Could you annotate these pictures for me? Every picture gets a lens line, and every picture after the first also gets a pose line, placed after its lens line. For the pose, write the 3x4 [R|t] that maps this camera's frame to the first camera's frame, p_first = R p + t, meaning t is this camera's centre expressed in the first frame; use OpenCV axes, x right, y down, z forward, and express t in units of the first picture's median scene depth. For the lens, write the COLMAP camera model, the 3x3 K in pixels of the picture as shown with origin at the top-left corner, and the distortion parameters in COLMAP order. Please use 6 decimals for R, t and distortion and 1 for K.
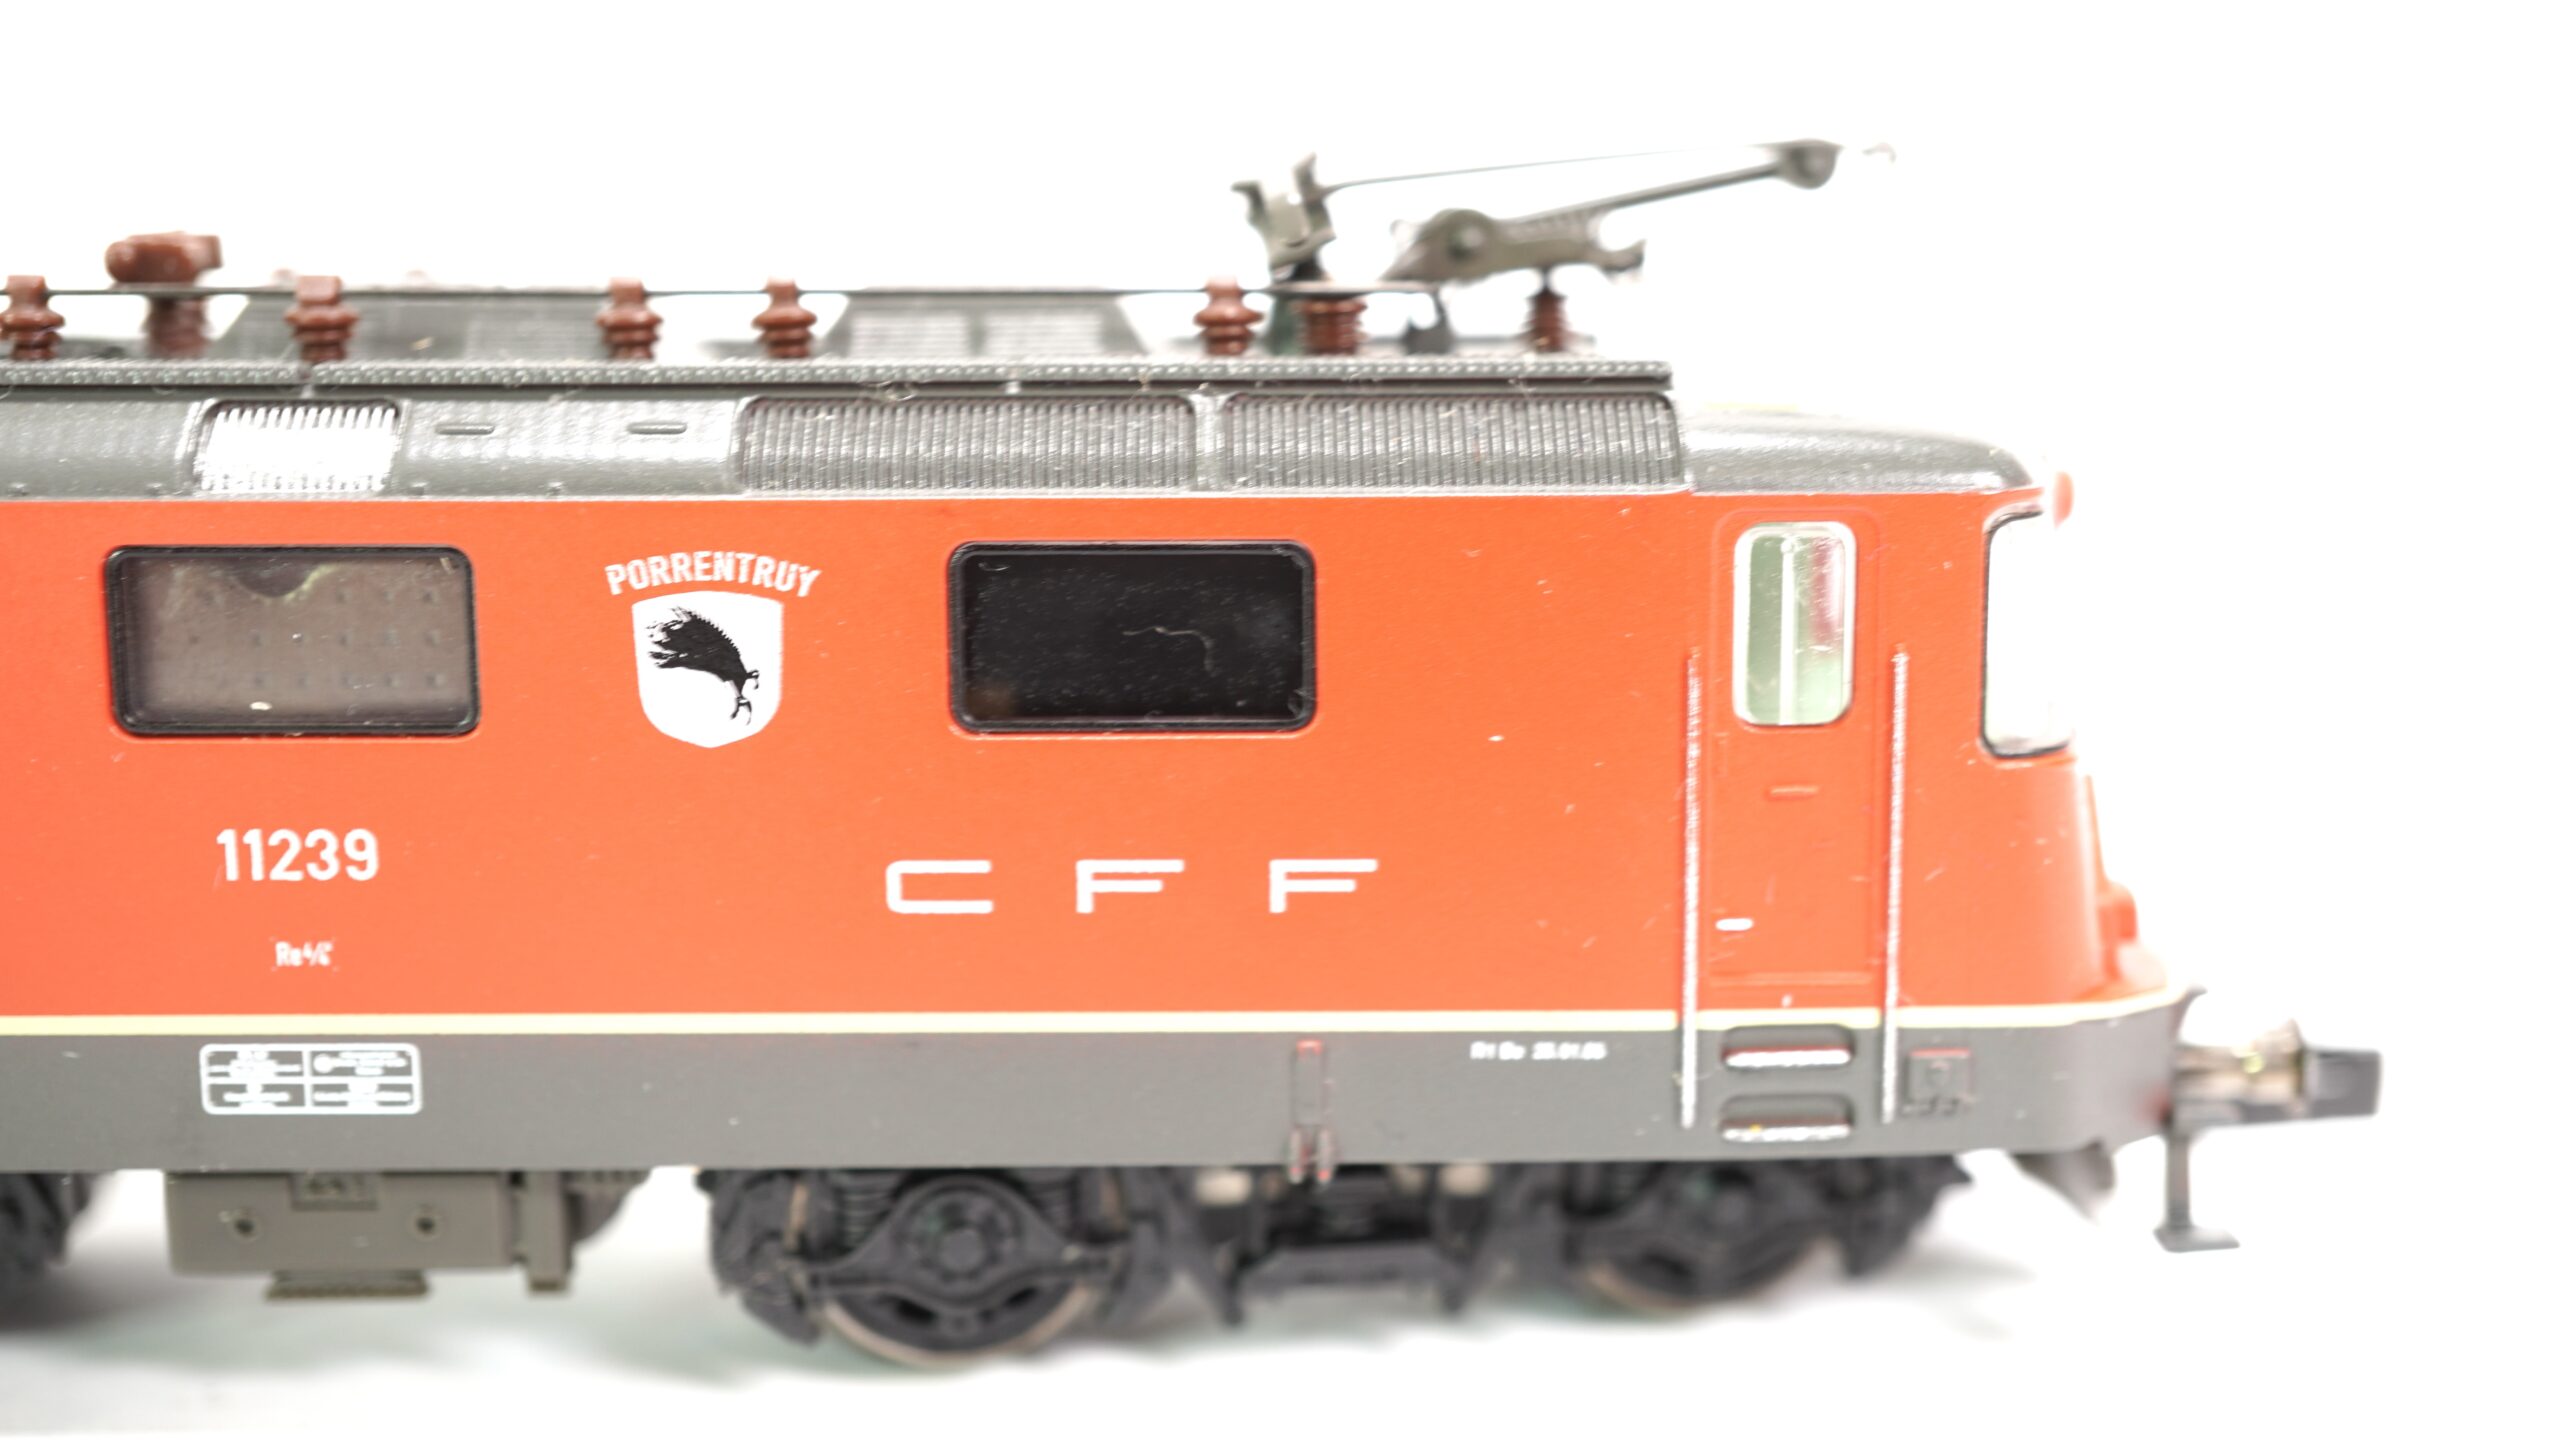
lens RADIAL K [[3205.6, 0, 1280.0], [0, 3205.6, 720.0], [0, 0, 1]] dist [0.004010, 0.027786]
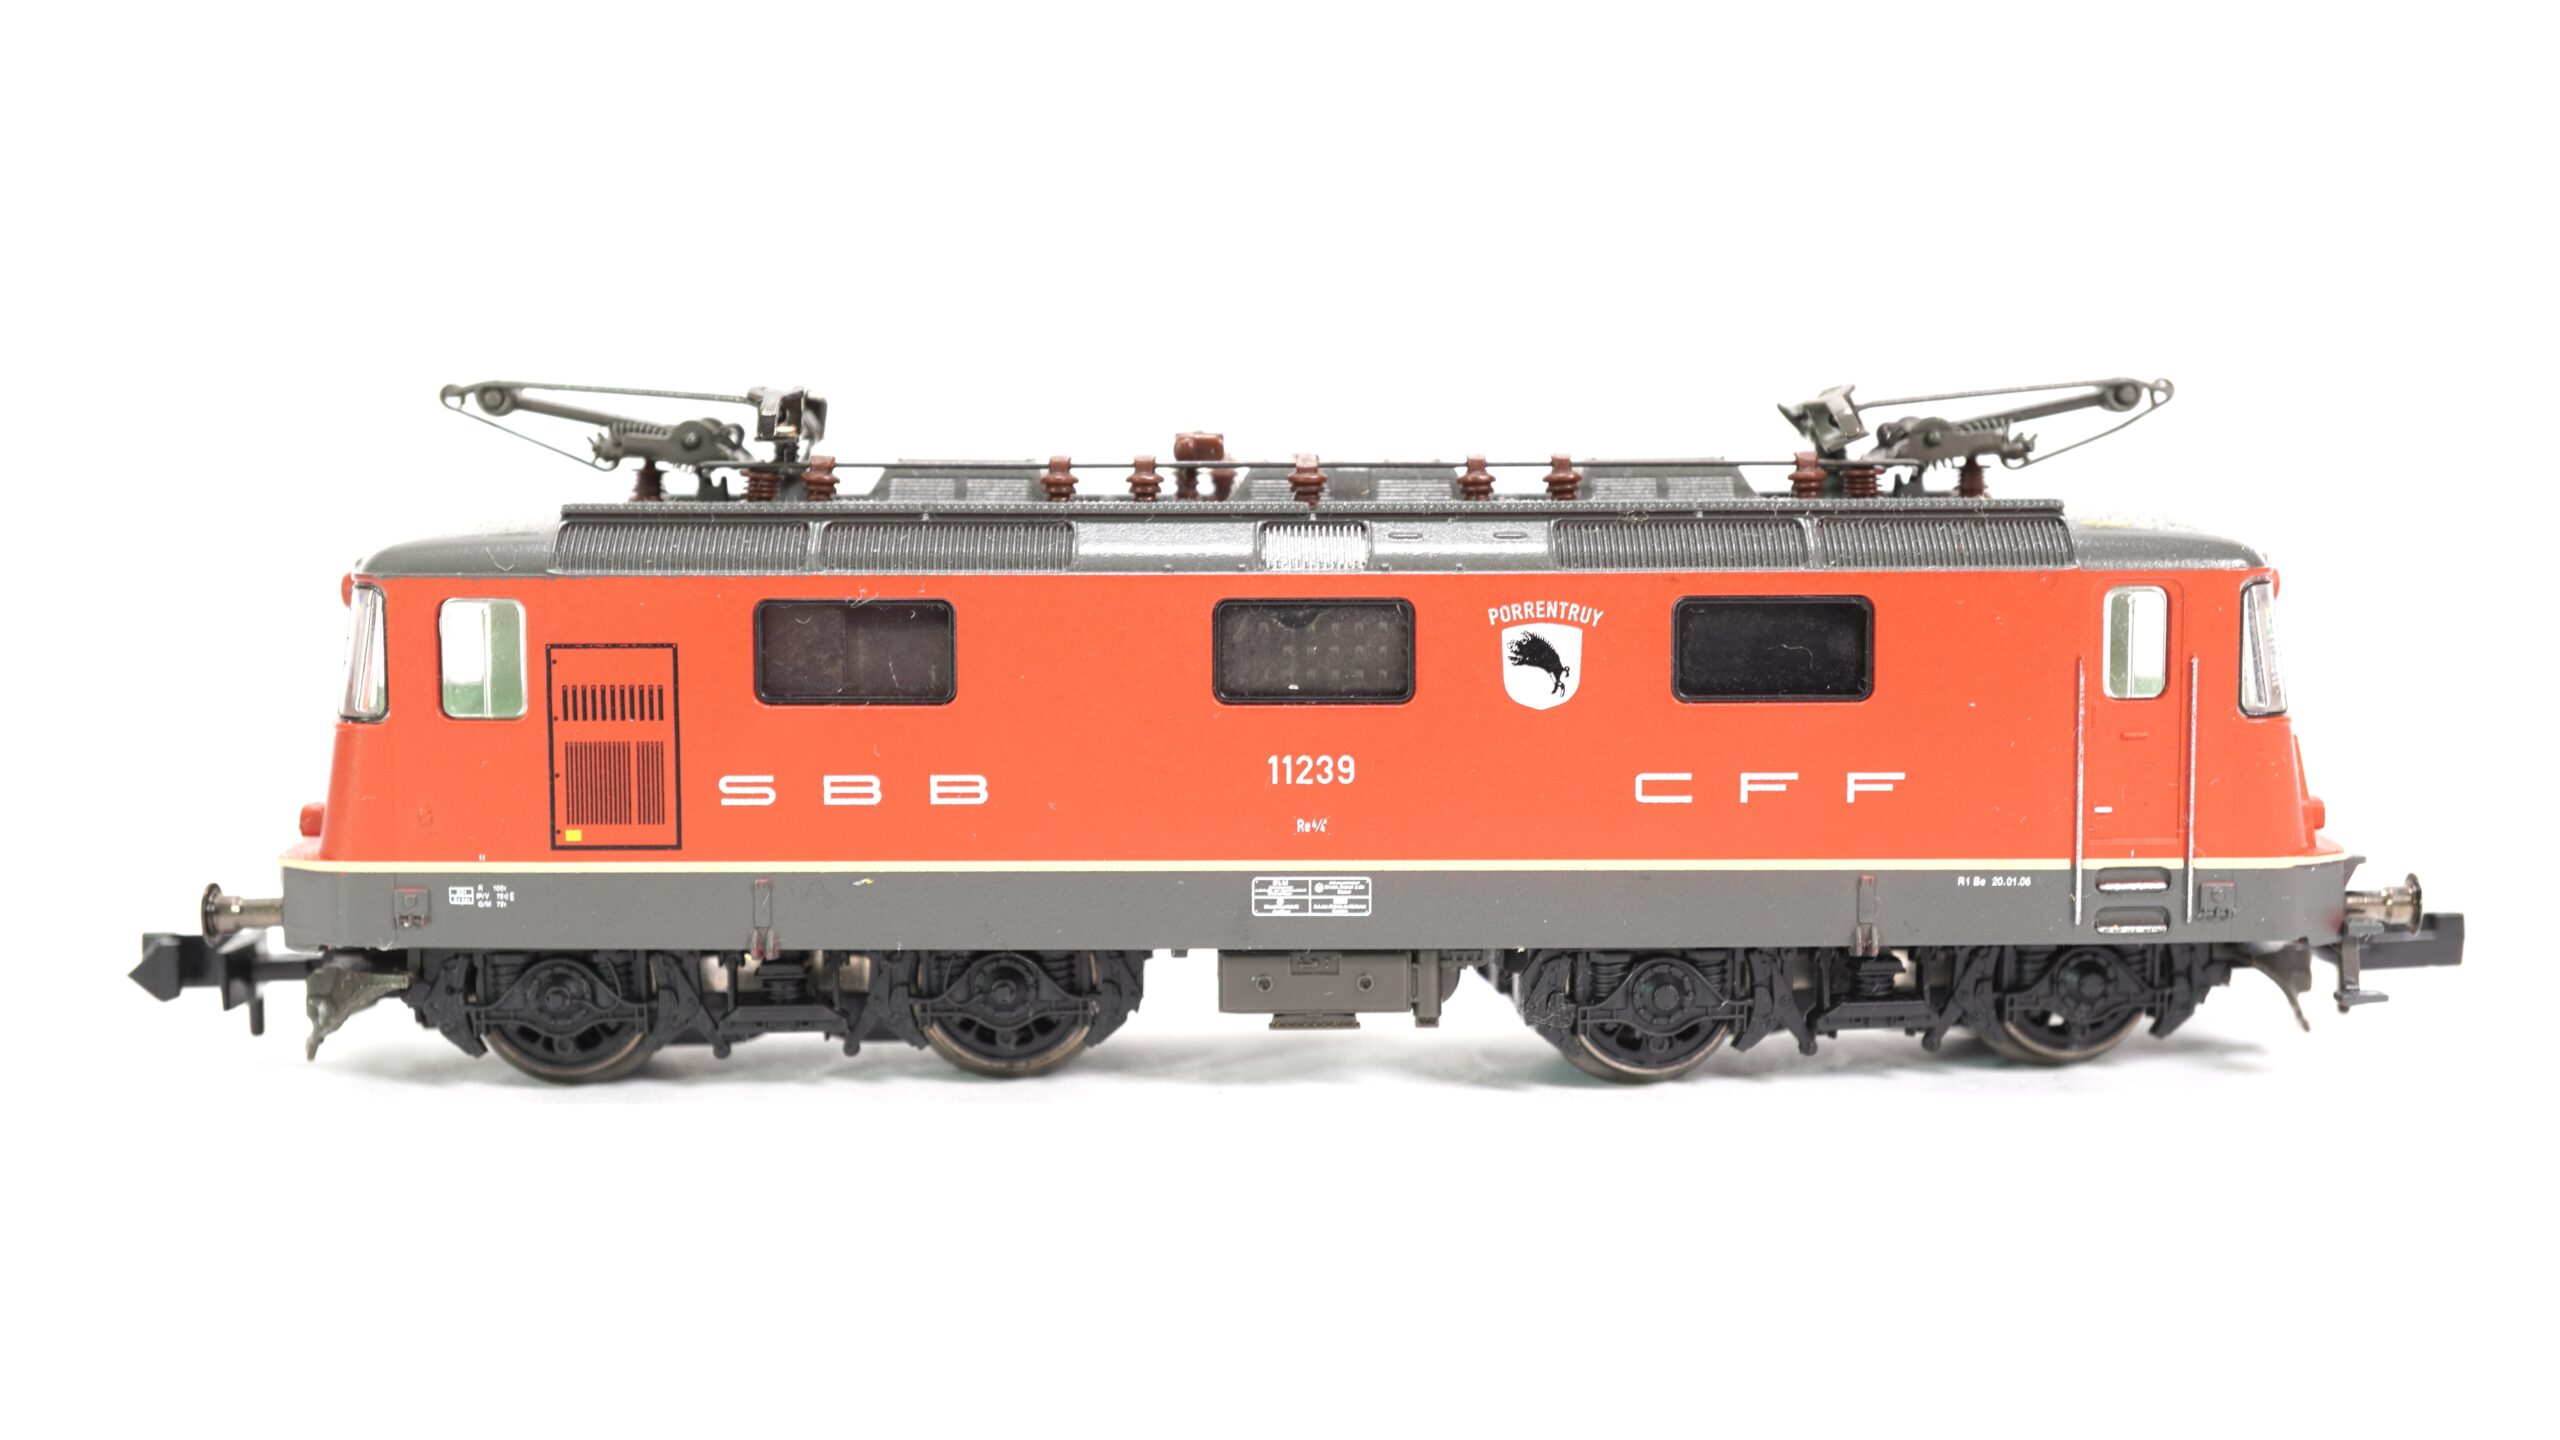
lens RADIAL K [[3205.6, 0, 1280.0], [0, 3205.6, 720.0], [0, 0, 1]] dist [0.004010, 0.027786]
pose [[0.999977, -0.000816, -0.006753, -0.309403], [0.000283, 0.996920, -0.078428, 0.155091], [0.006796, 0.078425, 0.996897, -0.805228]]
